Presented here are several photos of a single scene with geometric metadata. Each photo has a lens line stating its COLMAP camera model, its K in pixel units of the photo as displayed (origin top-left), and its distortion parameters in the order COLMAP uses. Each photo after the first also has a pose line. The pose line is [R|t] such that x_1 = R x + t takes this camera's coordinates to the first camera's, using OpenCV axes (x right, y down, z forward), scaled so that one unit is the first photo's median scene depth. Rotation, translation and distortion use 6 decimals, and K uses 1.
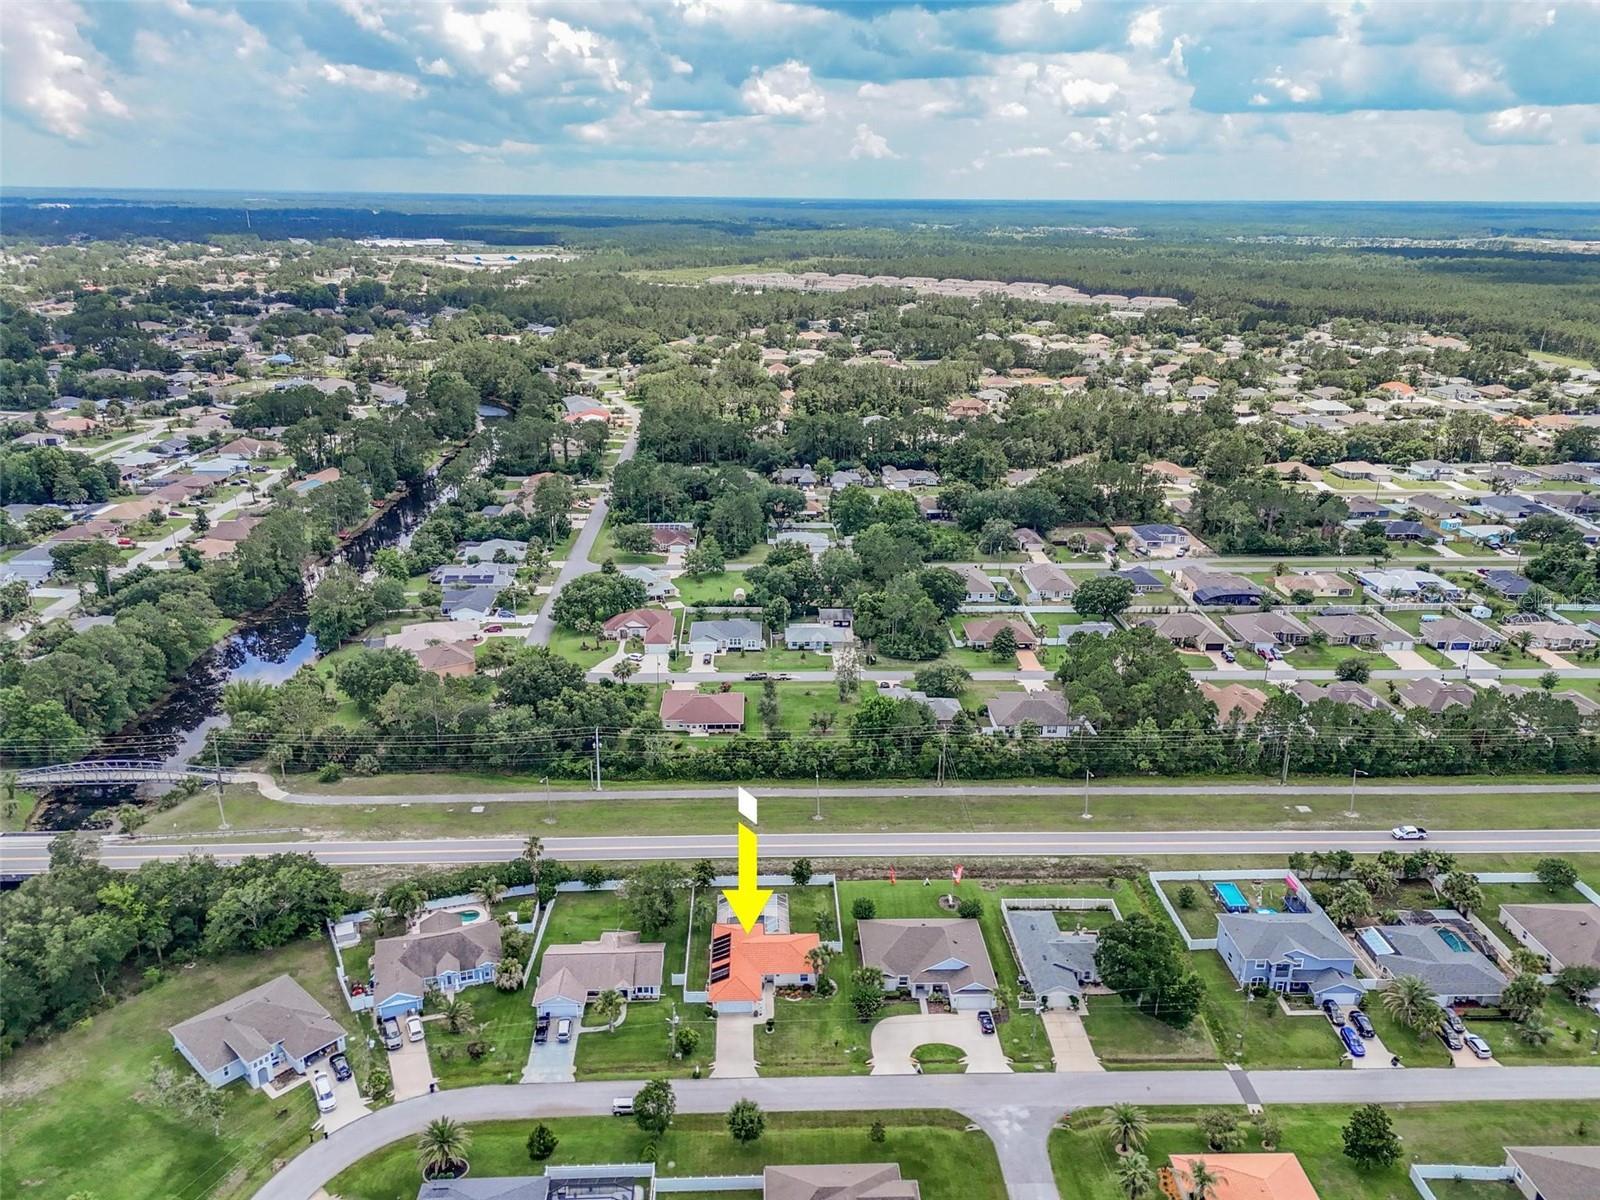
lens RADIAL K [[1169.1, 0, 786.6], [0, 1169.1, 600.1], [0, 0, 1]] dist [0.073725, -0.062872]
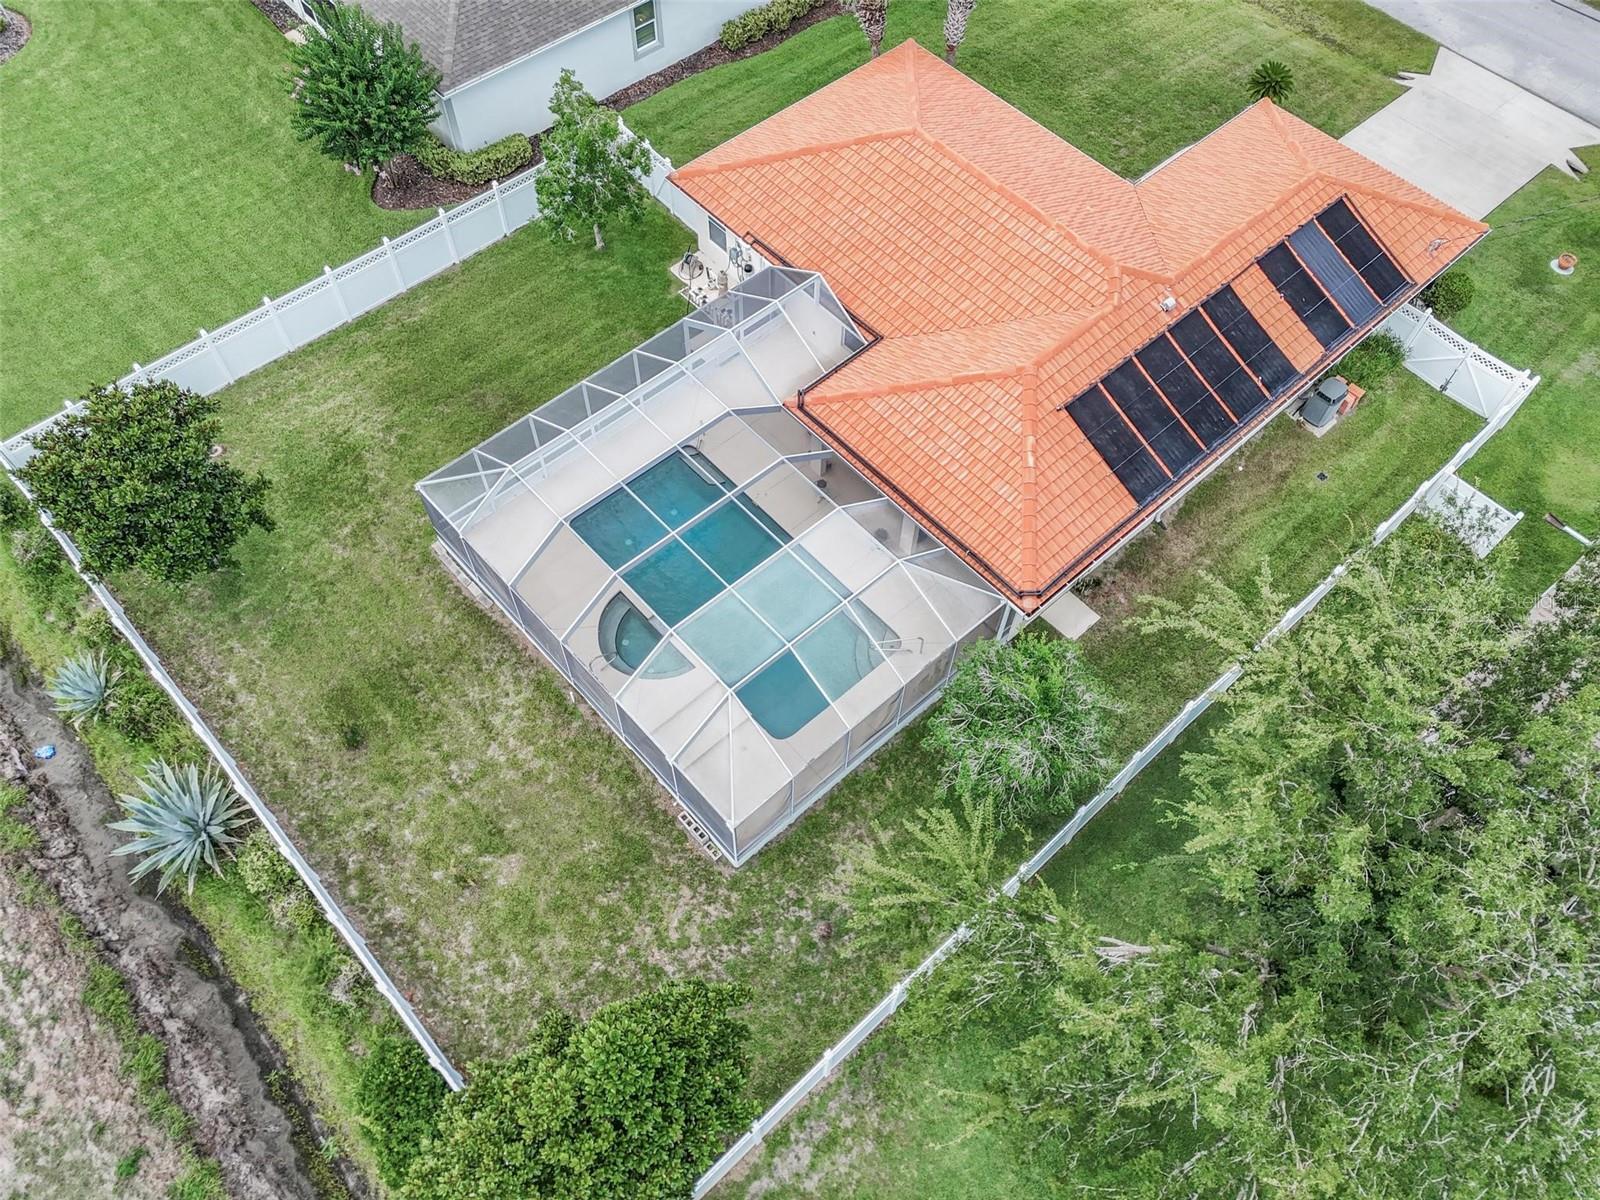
lens RADIAL K [[1169.1, 0, 805.4], [0, 1169.1, 601.6], [0, 0, 1]] dist [0.073725, -0.062872]
pose [[-0.642491, -0.667075, 0.377115, -0.104784], [0.226172, 0.305126, 0.925065, 0.149562], [-0.732155, 0.679639, -0.045167, 1.098481]]
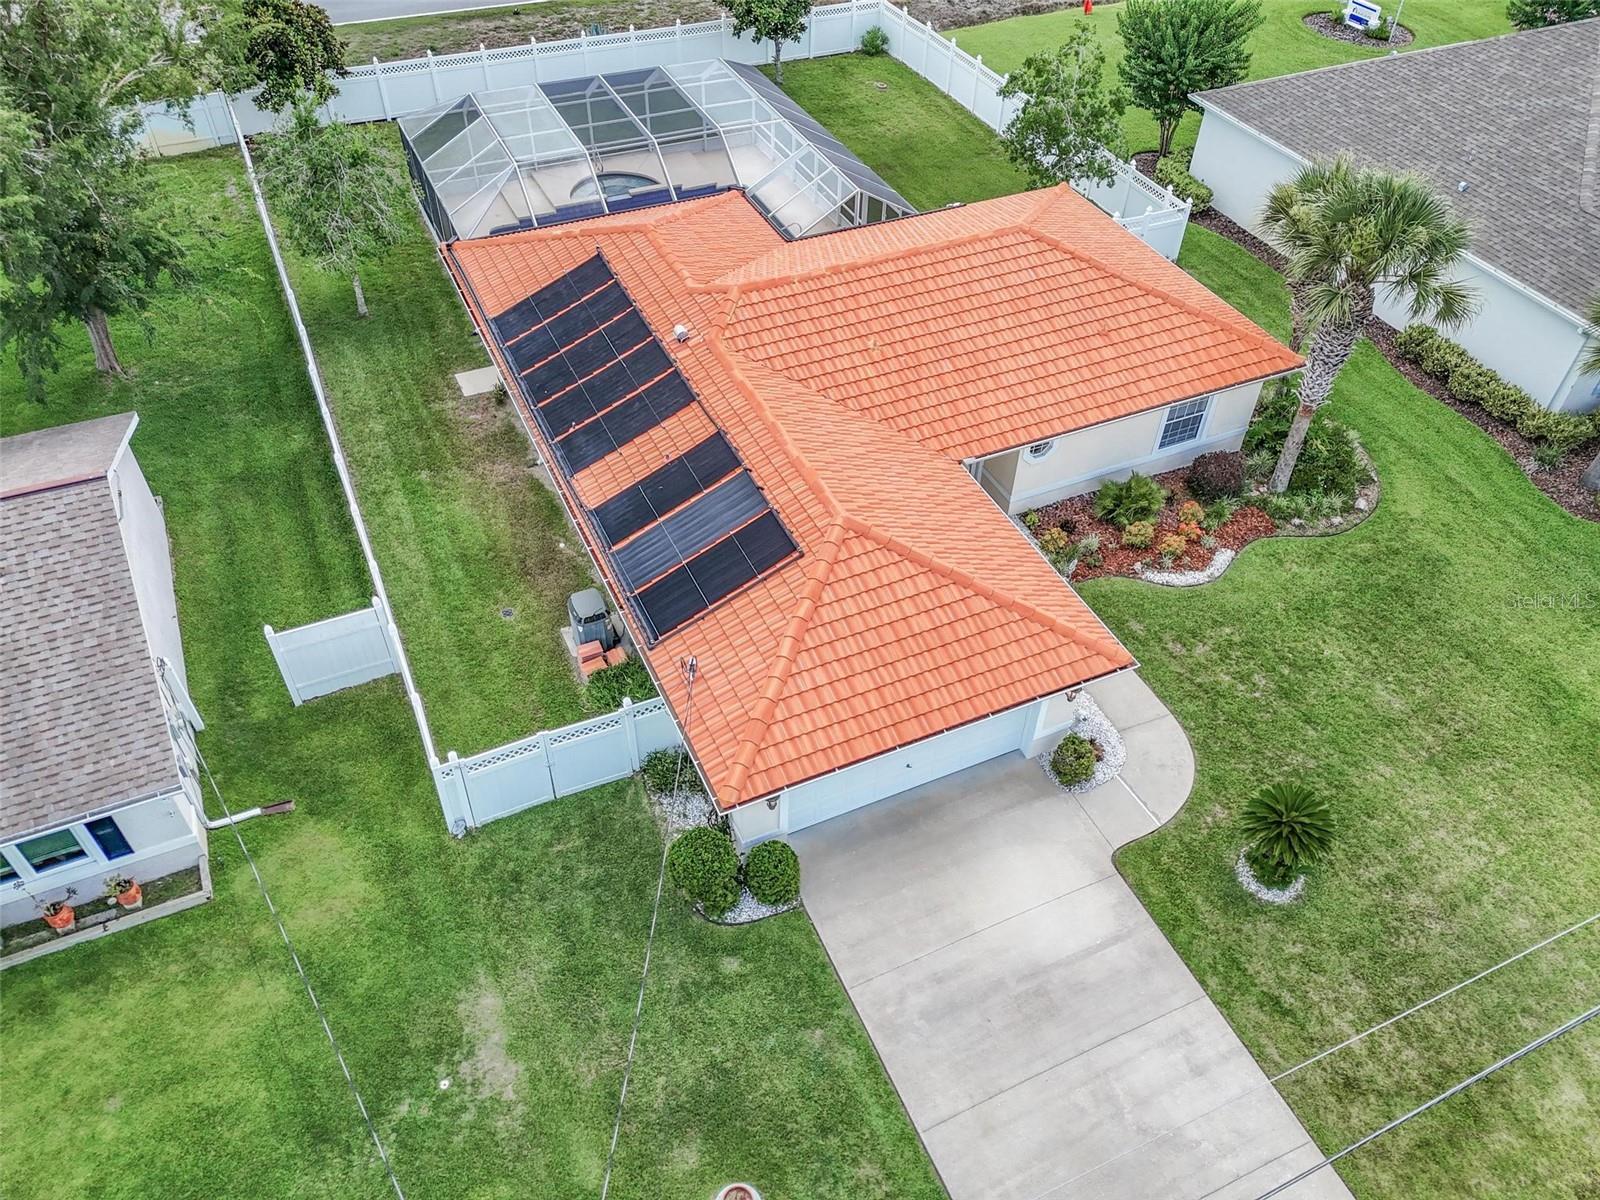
lens RADIAL K [[1169.1, 0, 795.5], [0, 1169.1, 602.4], [0, 0, 1]] dist [0.073725, -0.062872]
pose [[0.924667, -0.263987, 0.274412, -0.080820], [0.119047, 0.884959, 0.450195, 0.270018], [-0.361689, -0.383612, 0.849719, 0.889837]]
